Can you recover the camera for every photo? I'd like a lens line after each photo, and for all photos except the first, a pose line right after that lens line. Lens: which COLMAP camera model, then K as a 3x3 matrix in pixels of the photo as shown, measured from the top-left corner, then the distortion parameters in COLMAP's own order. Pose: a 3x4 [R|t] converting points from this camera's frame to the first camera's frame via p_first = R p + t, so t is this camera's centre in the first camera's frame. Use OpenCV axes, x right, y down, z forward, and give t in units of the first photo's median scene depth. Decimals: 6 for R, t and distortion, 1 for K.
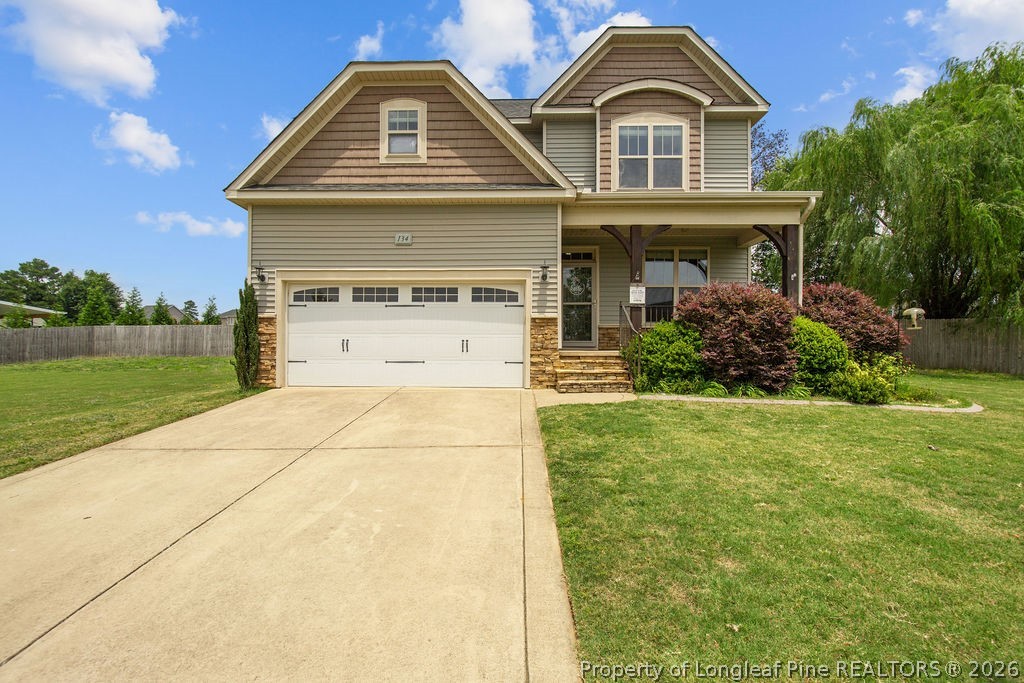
lens RADIAL K [[429.6, 0, 512.0], [0, 429.6, 341.5], [0, 0, 1]] dist [-0.002678, -0.000166]
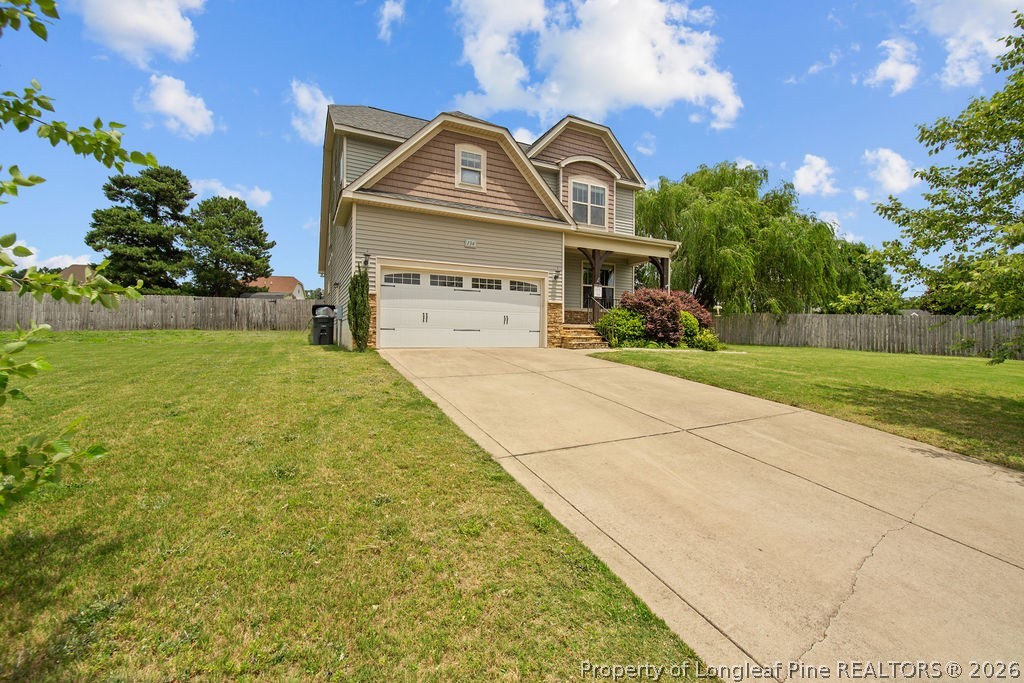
lens RADIAL K [[415.8, 0, 506.9], [0, 415.8, 332.1], [0, 0, 1]] dist [-0.000986, -0.000181]
pose [[0.894181, 0.010675, 0.447578, -0.755287], [-0.012676, 0.999919, 0.001477, 0.050695], [-0.447525, -0.006994, 0.894244, -0.287279]]
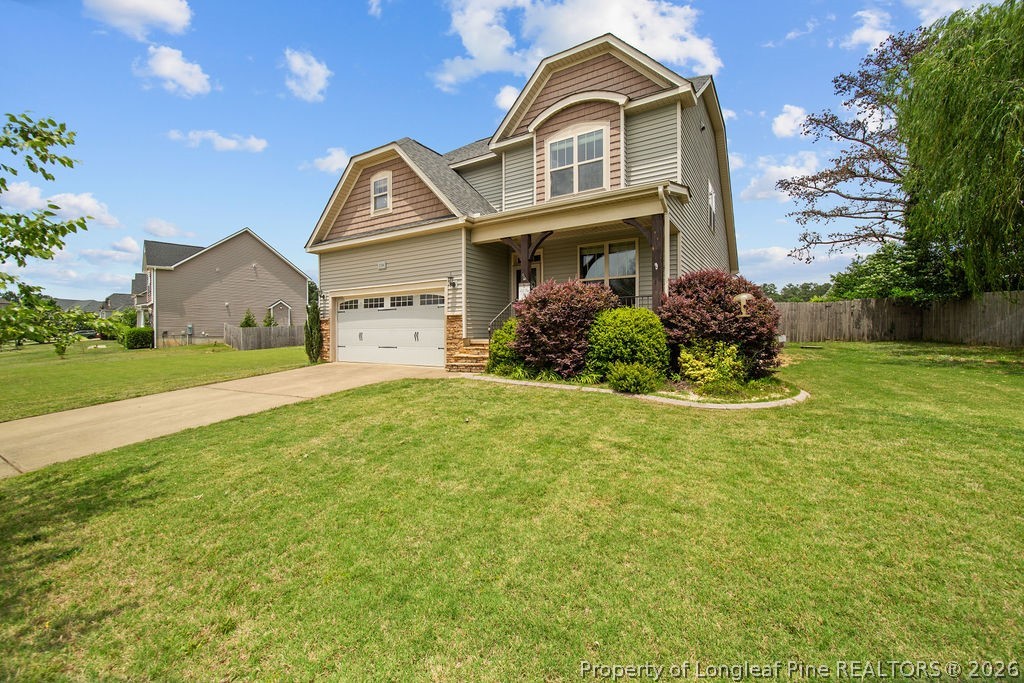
lens RADIAL K [[415.8, 0, 506.9], [0, 415.8, 332.1], [0, 0, 1]] dist [-0.000986, -0.000181]
pose [[0.852429, -0.010196, -0.522743, 0.869652], [0.012458, 0.999922, 0.000811, -0.002228], [0.522694, -0.007204, 0.852490, -0.010390]]
